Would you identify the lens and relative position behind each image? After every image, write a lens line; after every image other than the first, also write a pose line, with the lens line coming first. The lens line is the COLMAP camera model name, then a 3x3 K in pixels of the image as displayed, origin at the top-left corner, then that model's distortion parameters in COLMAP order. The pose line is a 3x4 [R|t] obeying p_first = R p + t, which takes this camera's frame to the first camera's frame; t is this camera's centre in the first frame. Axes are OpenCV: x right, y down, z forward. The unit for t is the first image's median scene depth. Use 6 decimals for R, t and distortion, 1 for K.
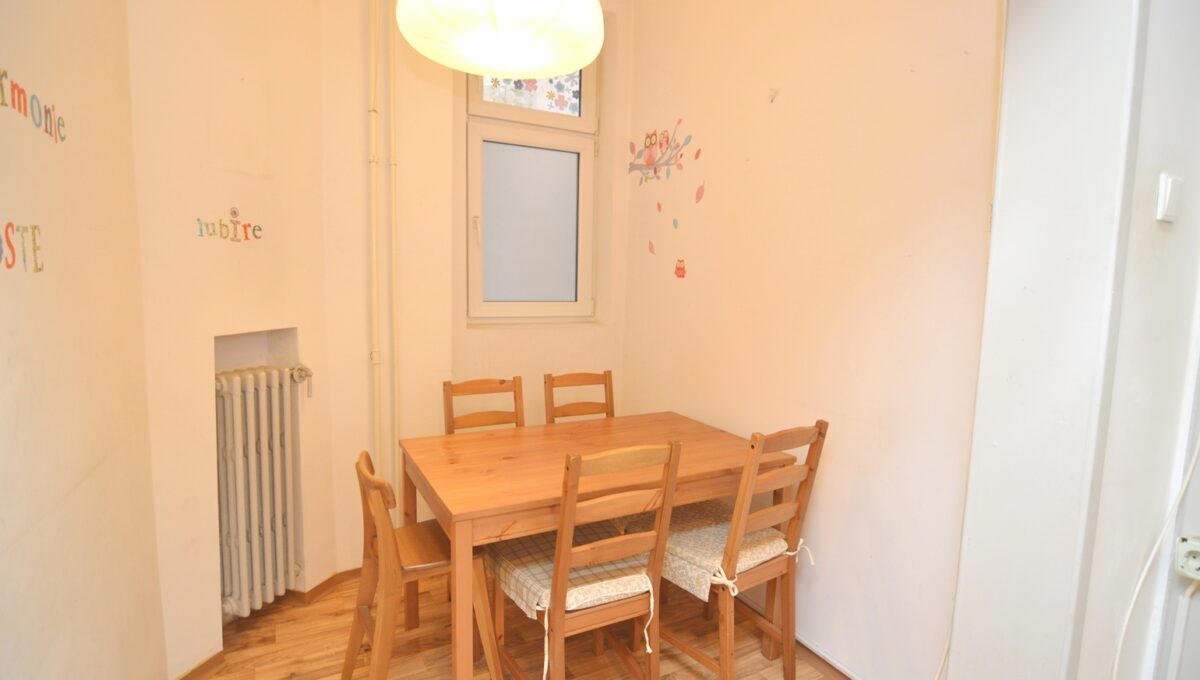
lens RADIAL K [[588.5, 0, 596.6], [0, 588.5, 343.2], [0, 0, 1]] dist [-0.007700, -0.009839]
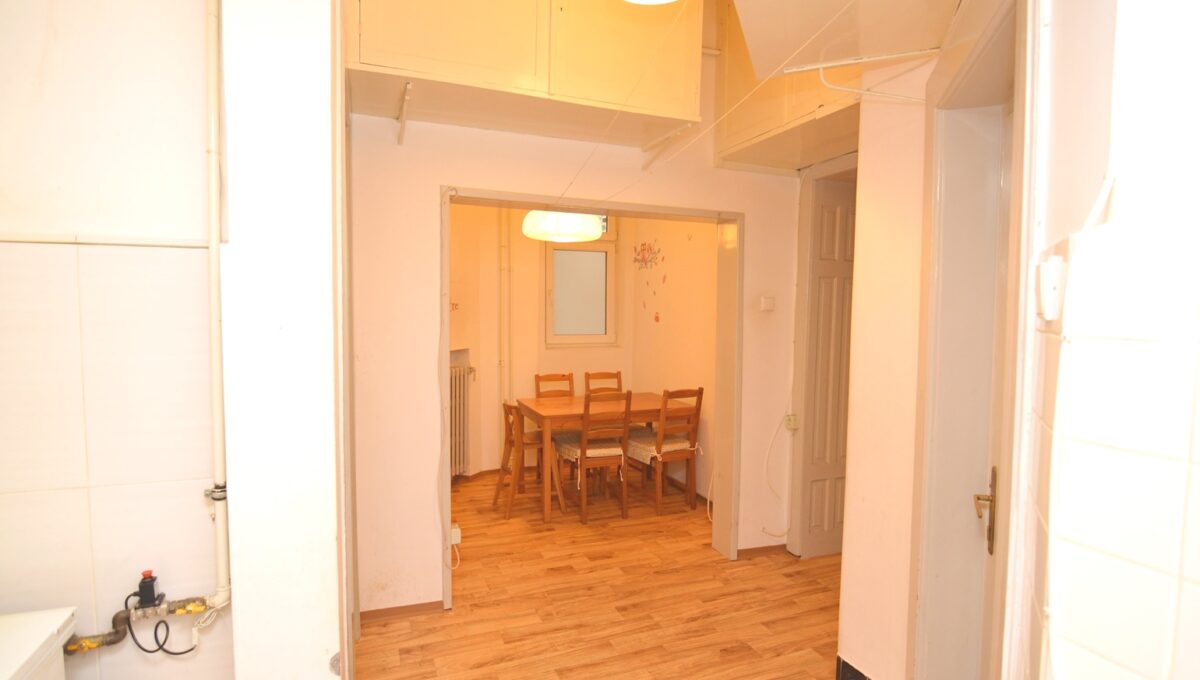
lens RADIAL K [[588.5, 0, 601.1], [0, 588.5, 341.6], [0, 0, 1]] dist [-0.007700, -0.009839]
pose [[0.994258, -0.008724, -0.106652, 0.183302], [0.003245, 0.998671, -0.051443, 0.053552], [0.106959, 0.050802, 0.992965, -0.989218]]
